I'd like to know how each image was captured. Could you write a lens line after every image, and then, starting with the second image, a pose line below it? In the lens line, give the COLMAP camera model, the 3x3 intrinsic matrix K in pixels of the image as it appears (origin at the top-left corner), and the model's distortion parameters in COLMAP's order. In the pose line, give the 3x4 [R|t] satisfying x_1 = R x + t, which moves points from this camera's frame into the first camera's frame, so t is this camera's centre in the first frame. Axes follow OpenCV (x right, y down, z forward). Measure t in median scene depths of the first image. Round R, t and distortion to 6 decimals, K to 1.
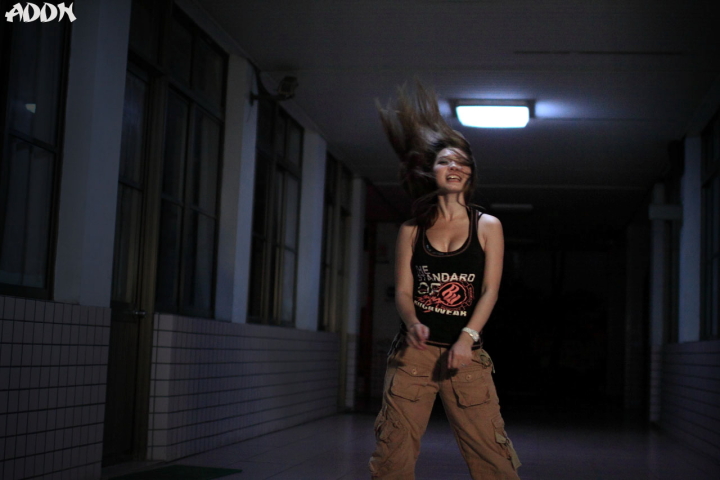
lens RADIAL K [[1204.5, 0, 360.0], [0, 1204.5, 240.0], [0, 0, 1]] dist [-0.033241, -0.047122]
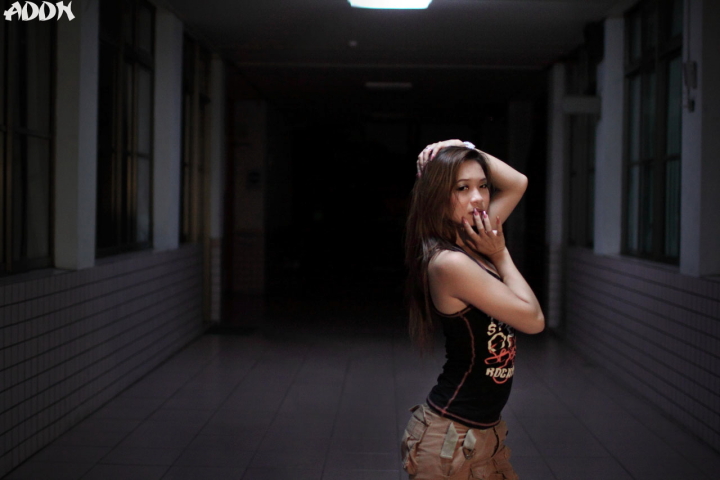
lens RADIAL K [[1152.1, 0, 360.1], [0, 1152.1, 217.9], [0, 0, 1]] dist [-0.019624, -0.005561]
pose [[0.990309, -0.028614, 0.135900, -0.019082], [0.012103, 0.992603, 0.120800, -0.043516], [-0.138351, -0.117984, 0.983330, 0.187964]]
